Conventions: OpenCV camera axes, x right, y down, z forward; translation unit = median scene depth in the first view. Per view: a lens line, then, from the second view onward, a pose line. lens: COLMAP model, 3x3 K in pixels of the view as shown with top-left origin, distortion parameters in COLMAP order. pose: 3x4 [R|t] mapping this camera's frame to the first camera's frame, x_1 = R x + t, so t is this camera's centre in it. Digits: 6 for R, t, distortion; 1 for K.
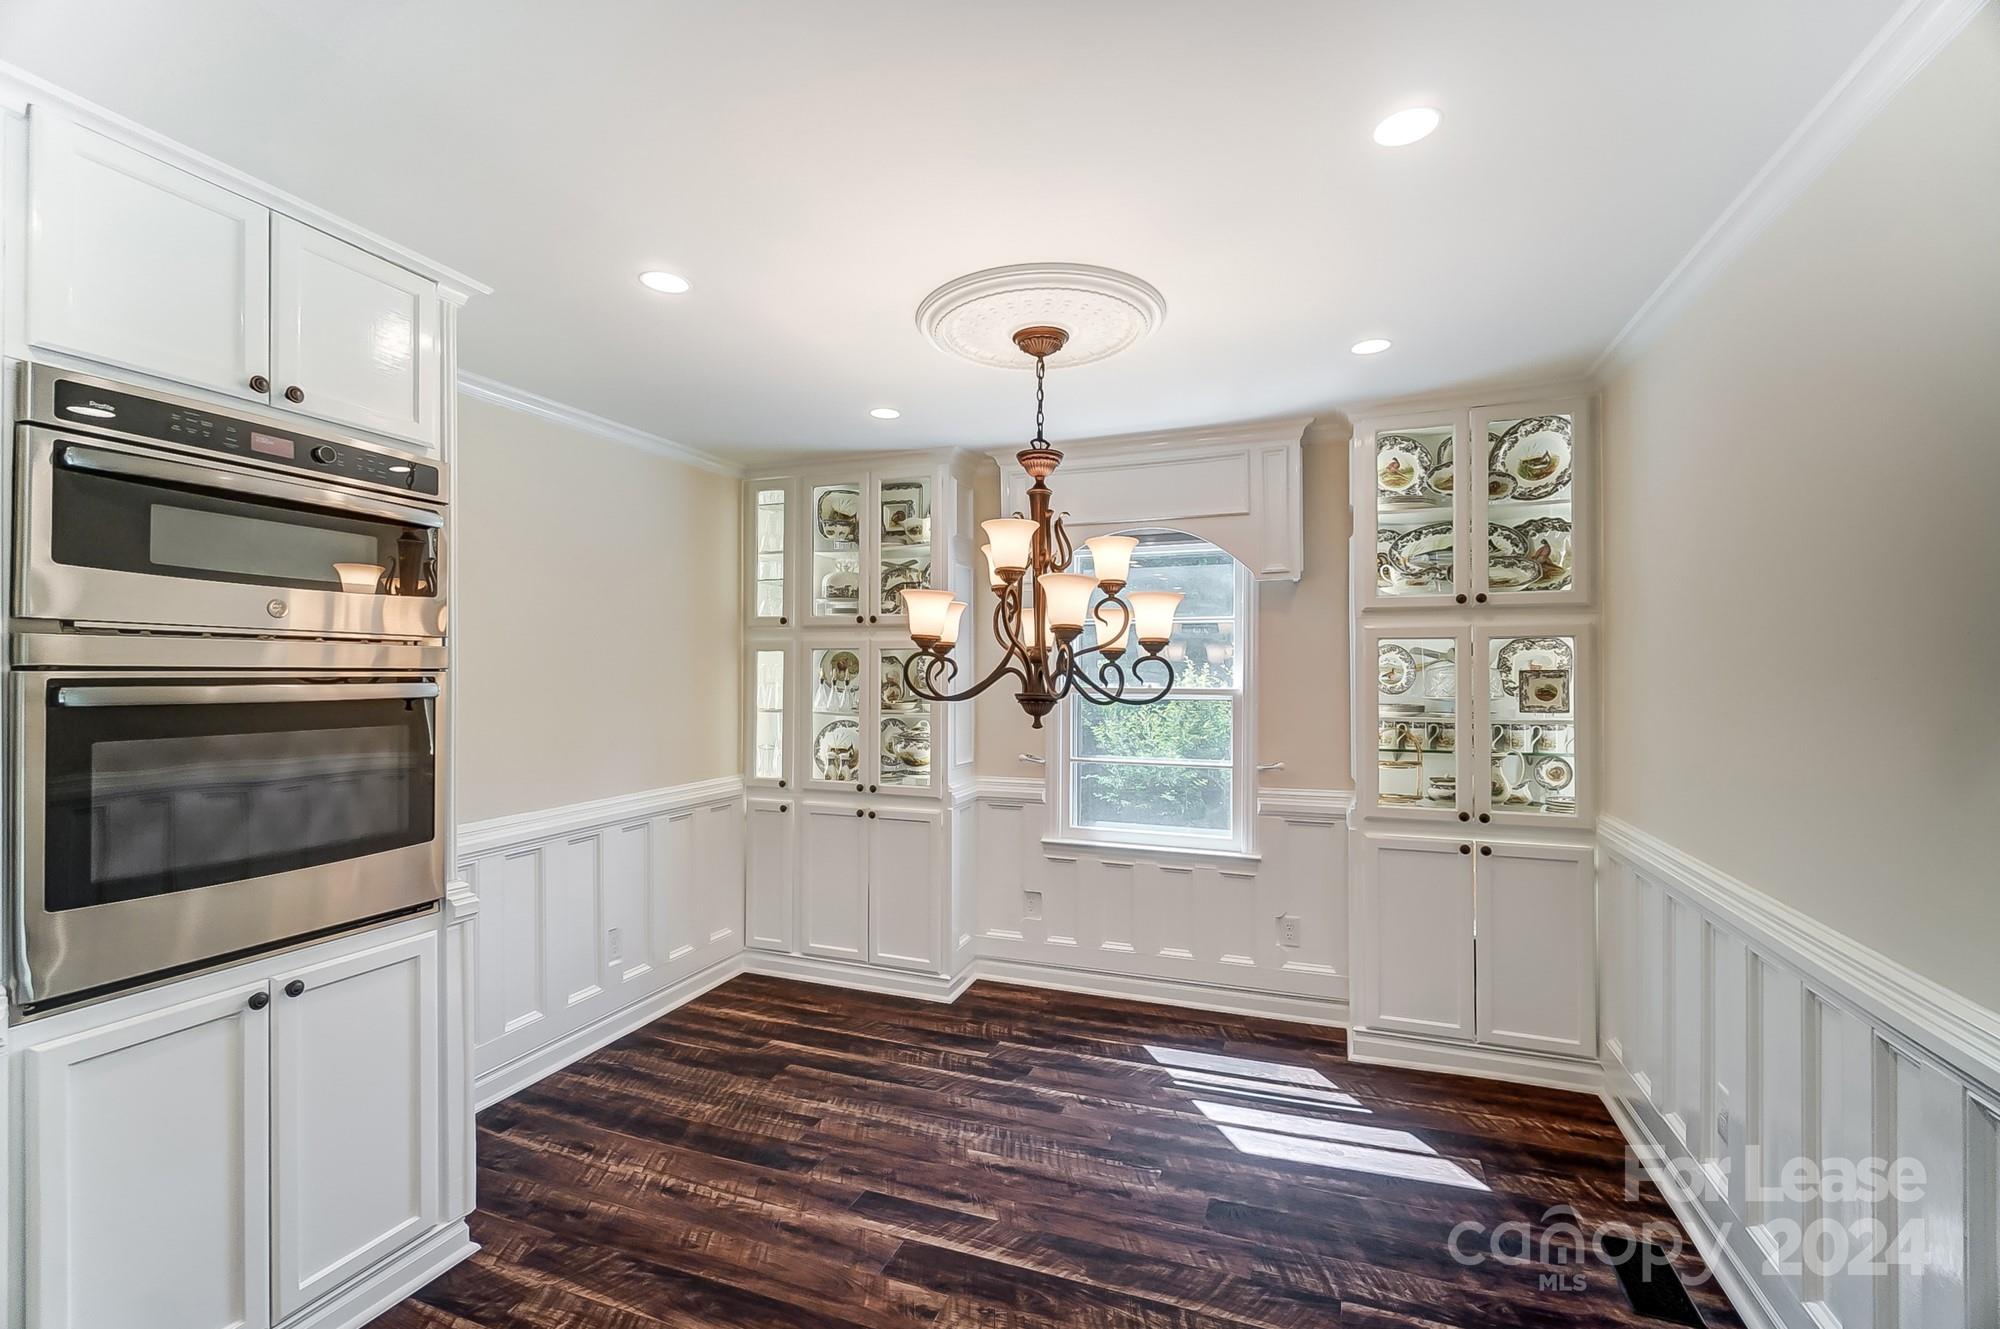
lens RADIAL K [[888.7, 0, 1000.1], [0, 888.7, 665.3], [0, 0, 1]] dist [-0.047693, 0.017244]
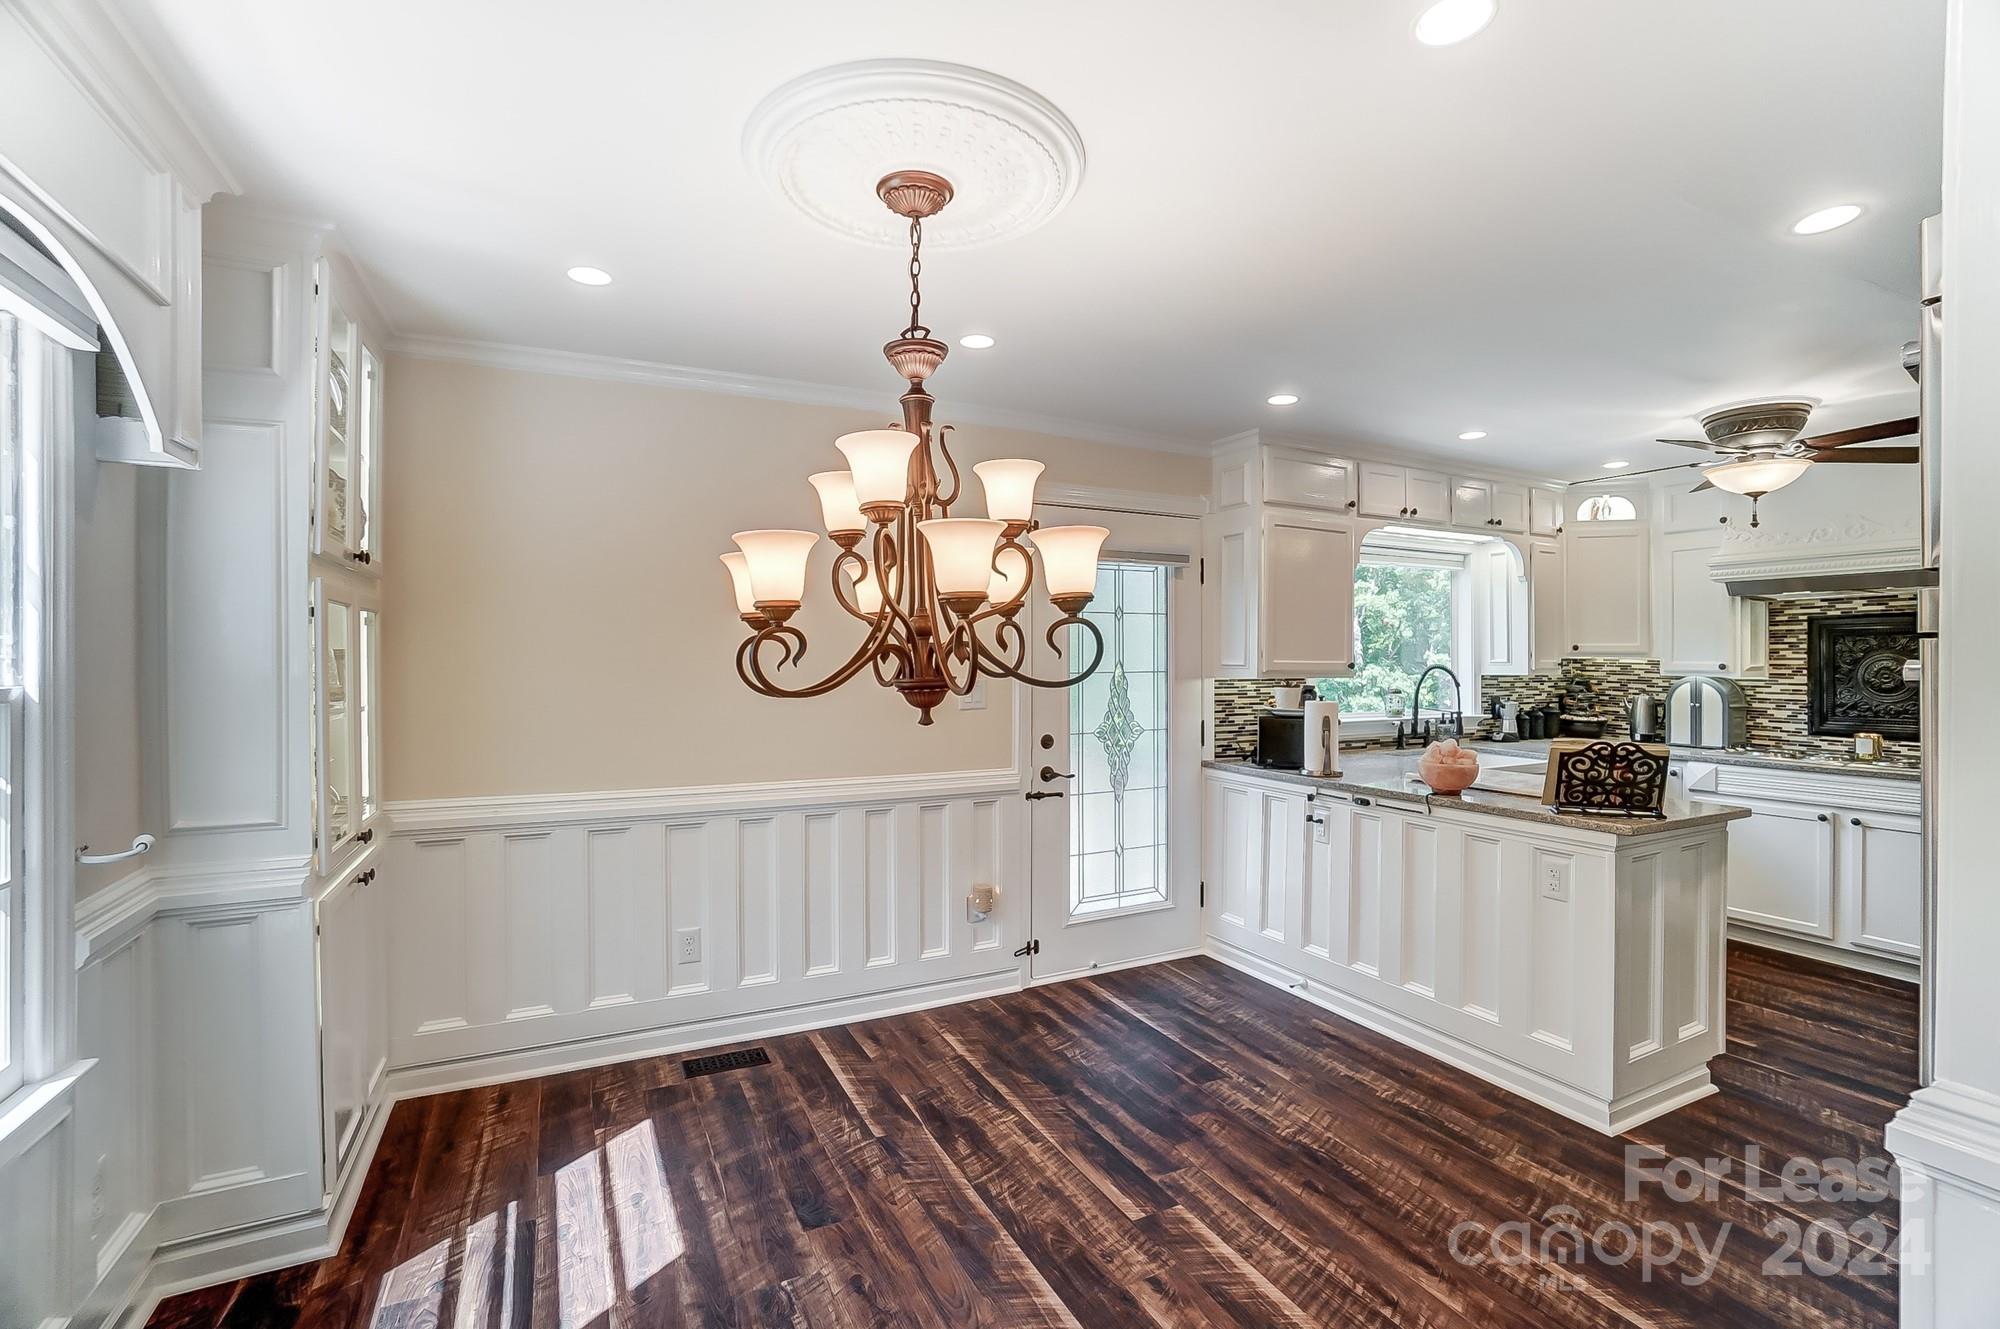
lens RADIAL K [[888.7, 0, 1003.0], [0, 888.7, 656.0], [0, 0, 1]] dist [-0.047693, 0.017244]
pose [[-0.733861, -0.005115, 0.679280, -0.522993], [-0.005339, 0.999984, 0.001763, 0.011716], [-0.679279, -0.002333, -0.733877, 1.531521]]
